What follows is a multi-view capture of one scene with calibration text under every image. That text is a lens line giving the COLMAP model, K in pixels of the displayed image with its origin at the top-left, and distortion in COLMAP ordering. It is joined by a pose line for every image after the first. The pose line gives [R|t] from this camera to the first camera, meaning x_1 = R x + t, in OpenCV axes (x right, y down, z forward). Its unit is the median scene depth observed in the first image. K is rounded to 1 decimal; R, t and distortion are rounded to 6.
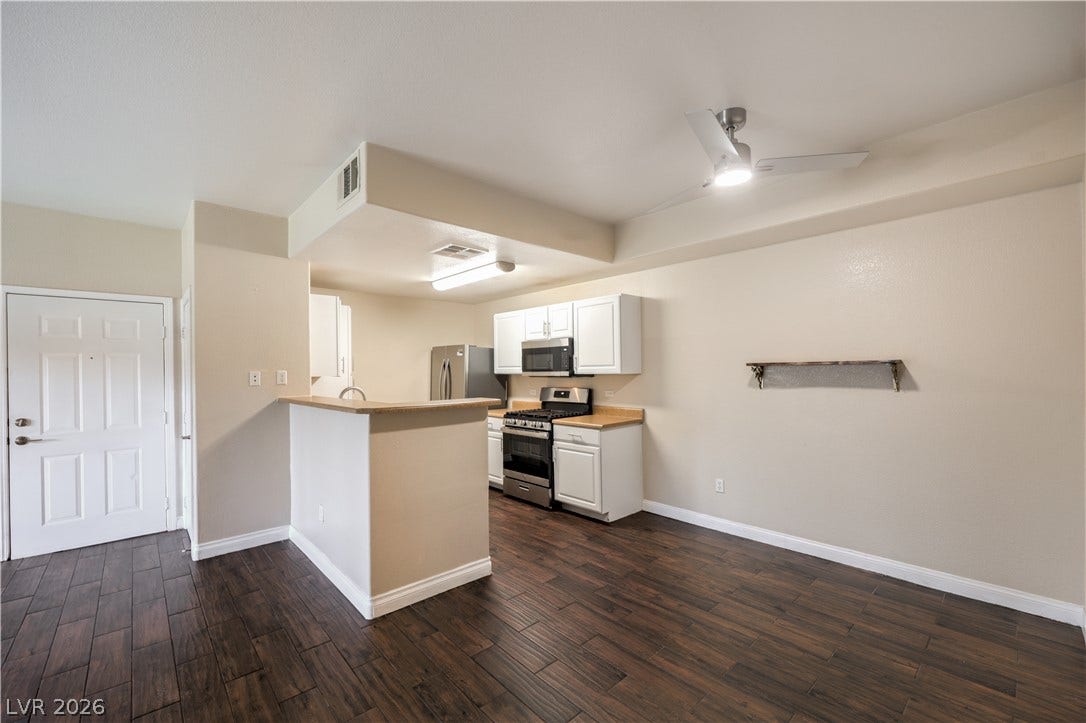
lens RADIAL K [[440.1, 0, 542.7], [0, 440.1, 376.2], [0, 0, 1]] dist [-0.009035, 0.000012]
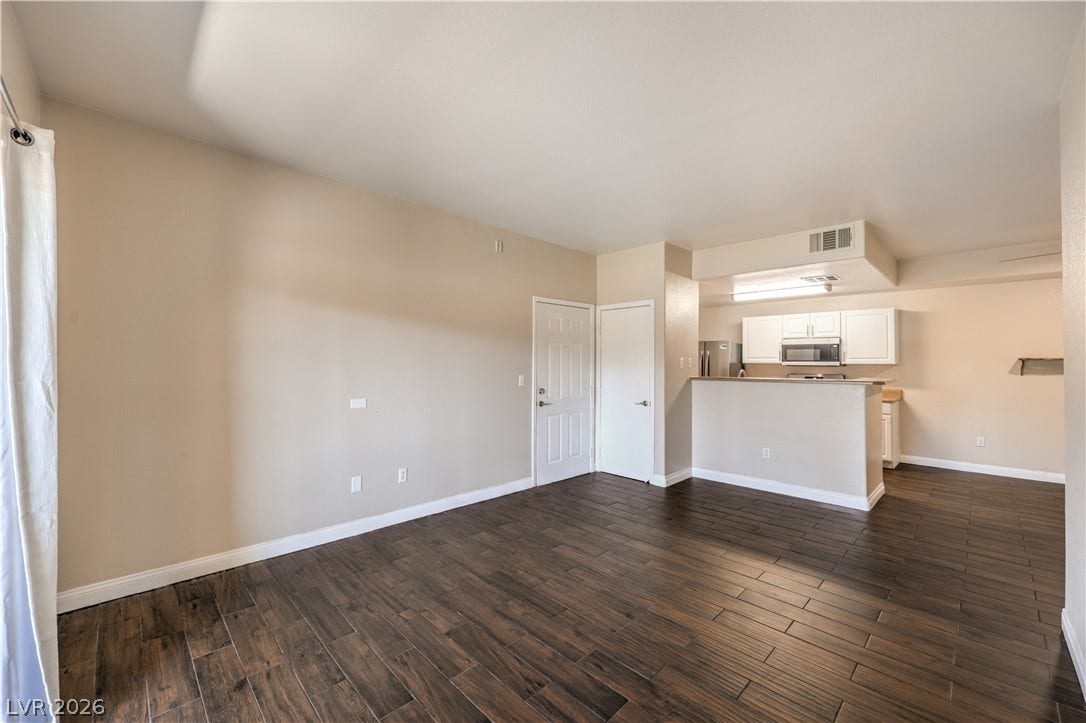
lens RADIAL K [[438.4, 0, 543.0], [0, 438.4, 361.5], [0, 0, 1]] dist [-0.002428, -0.000119]
pose [[0.999114, 0.016140, 0.038866, -0.887604], [-0.015575, 0.999769, -0.014796, 0.021163], [-0.039096, 0.014177, 0.999135, -0.319086]]
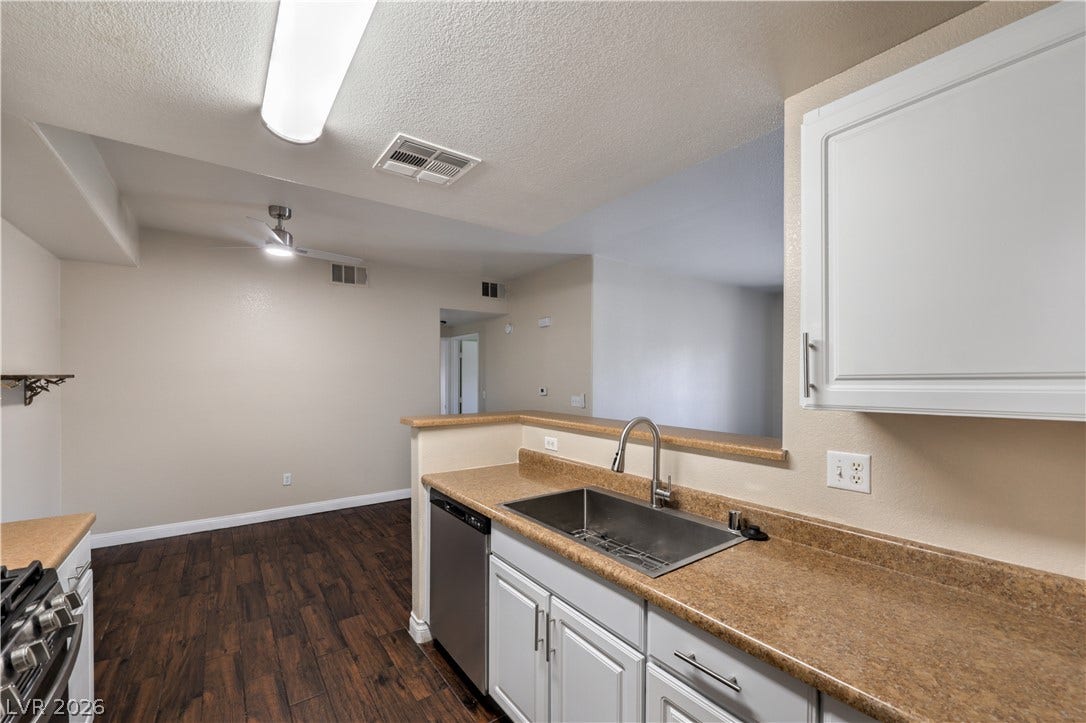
lens RADIAL K [[440.1, 0, 542.7], [0, 440.1, 376.2], [0, 0, 1]] dist [-0.009035, 0.000012]
pose [[-0.993362, 0.003043, 0.114993, -0.296328], [0.004104, 0.999951, 0.008988, -0.021834], [-0.114960, 0.009400, -0.993326, 1.147480]]
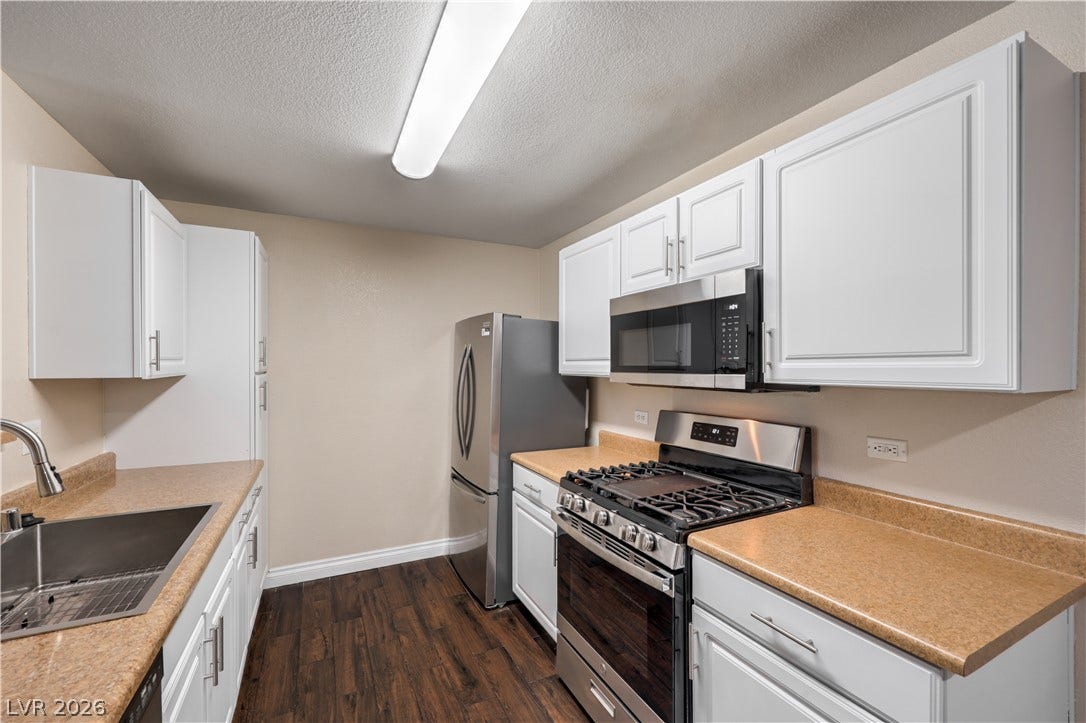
lens RADIAL K [[442.0, 0, 543.1], [0, 442.0, 367.4], [0, 0, 1]] dist [0.000076, 0.000074]
pose [[0.961090, 0.013515, -0.275906, 0.007100], [-0.016554, 0.999825, -0.008688, -0.010810], [0.275740, 0.012917, 0.961145, 0.634213]]
